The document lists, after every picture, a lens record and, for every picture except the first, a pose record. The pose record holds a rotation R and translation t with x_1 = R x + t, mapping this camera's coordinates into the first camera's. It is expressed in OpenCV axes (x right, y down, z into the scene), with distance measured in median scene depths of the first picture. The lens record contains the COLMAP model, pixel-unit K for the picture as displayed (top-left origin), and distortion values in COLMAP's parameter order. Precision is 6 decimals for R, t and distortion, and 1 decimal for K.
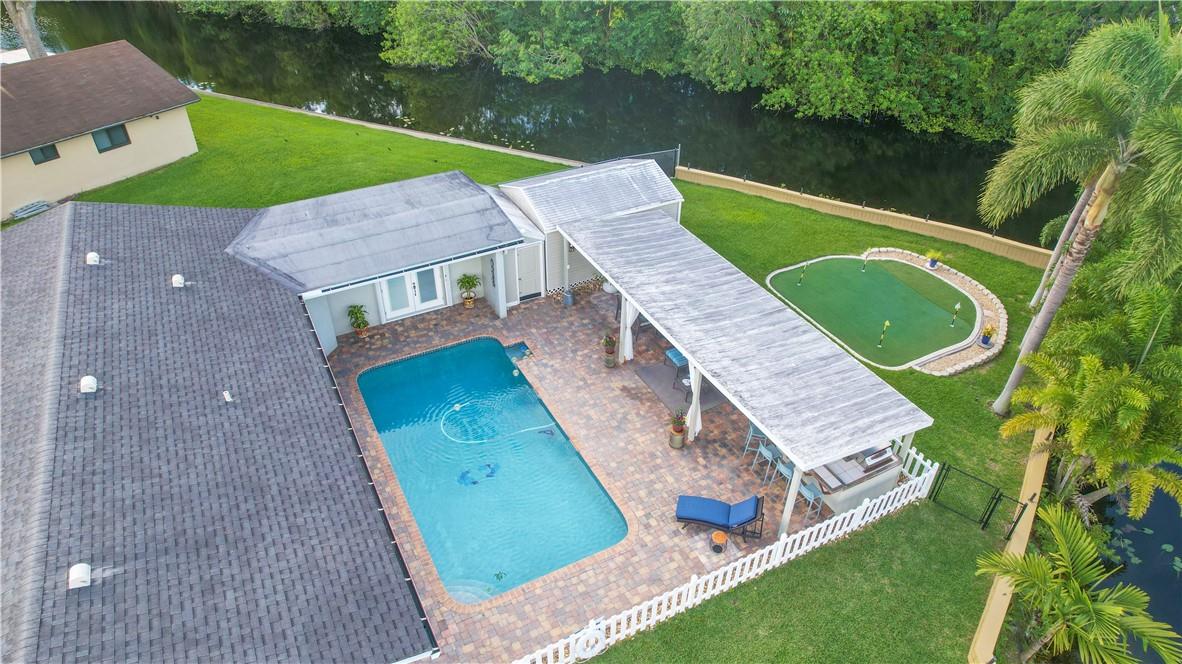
lens RADIAL K [[747.2, 0, 590.1], [0, 747.2, 337.8], [0, 0, 1]] dist [-0.065487, 0.053863]
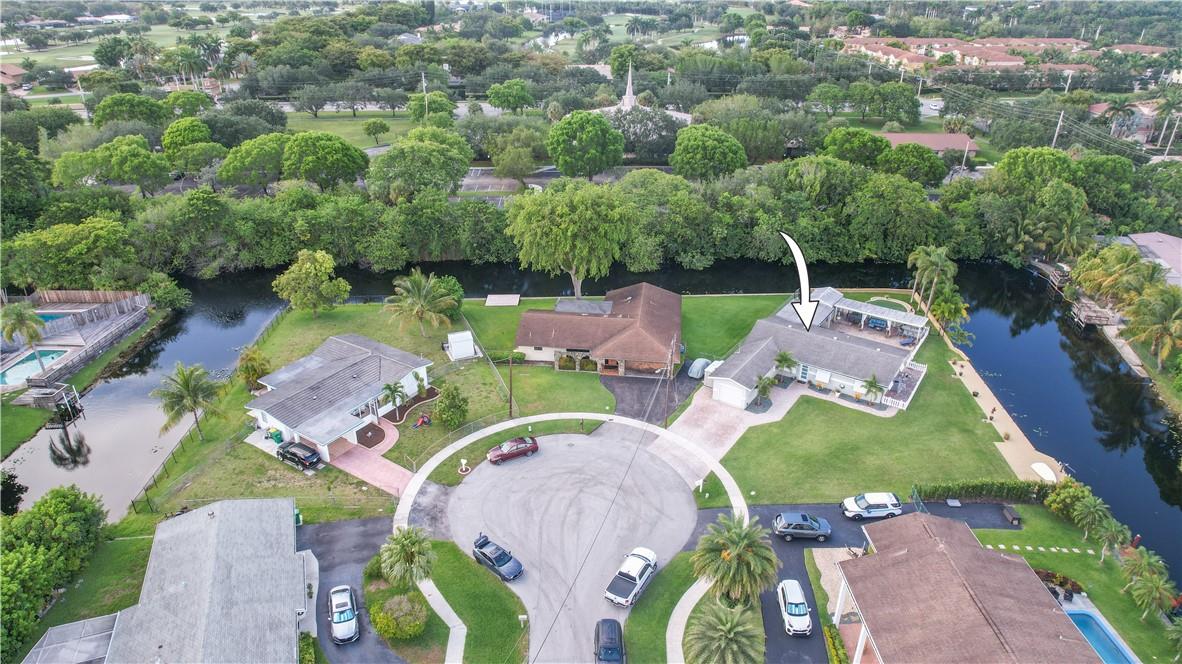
lens RADIAL K [[747.2, 0, 590.1], [0, 747.2, 337.8], [0, 0, 1]] dist [-0.065487, 0.053863]
pose [[0.883662, -0.215932, 0.415350, -2.386330], [0.280630, 0.954507, -0.100815, 0.052482], [-0.374686, 0.205646, 0.904058, -1.777887]]
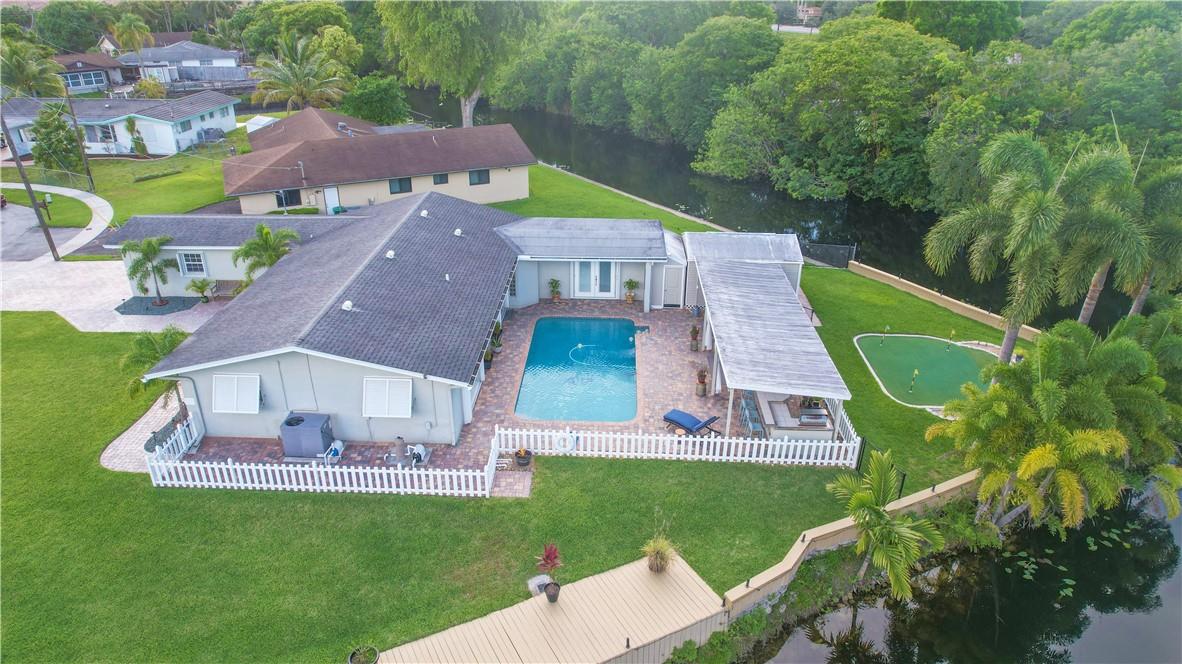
lens RADIAL K [[747.2, 0, 590.1], [0, 747.2, 337.8], [0, 0, 1]] dist [-0.065487, 0.053863]
pose [[0.866778, 0.215341, -0.449804, 0.346230], [-0.294524, 0.948908, -0.113269, 0.165649], [0.402431, 0.230657, 0.885916, -0.236226]]
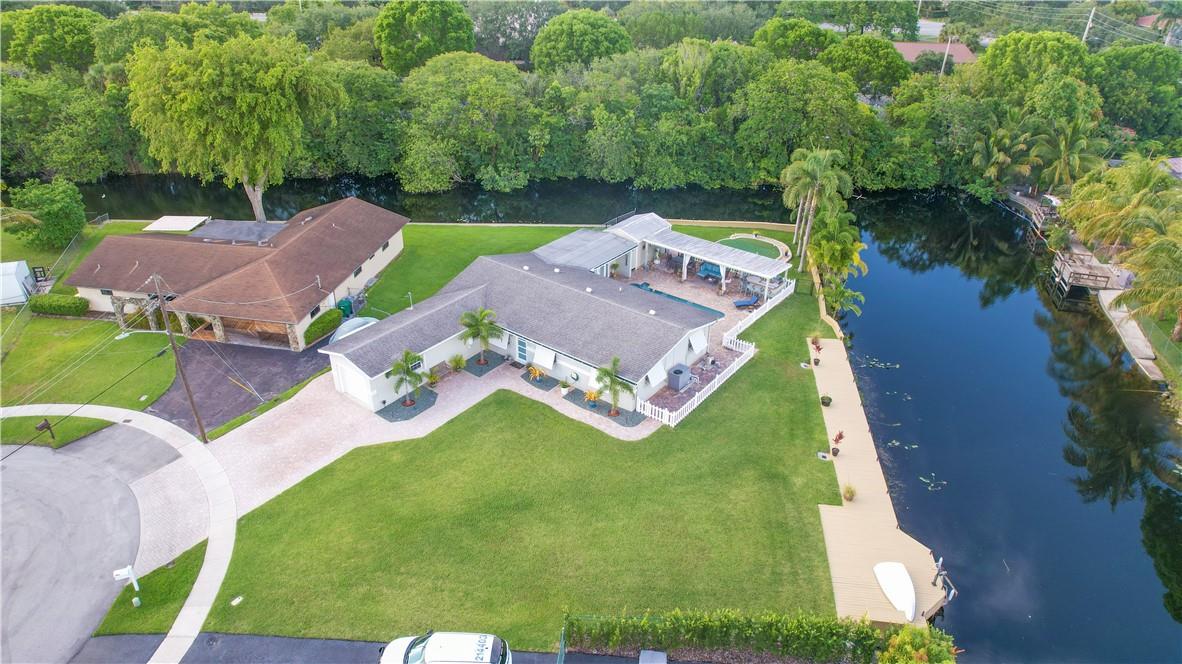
lens RADIAL K [[747.2, 0, 590.1], [0, 747.2, 337.8], [0, 0, 1]] dist [-0.065487, 0.053863]
pose [[0.909382, -0.202878, 0.363131, -0.946817], [0.242557, 0.967841, -0.066707, 0.243118], [-0.337920, 0.148742, 0.929347, -1.023058]]
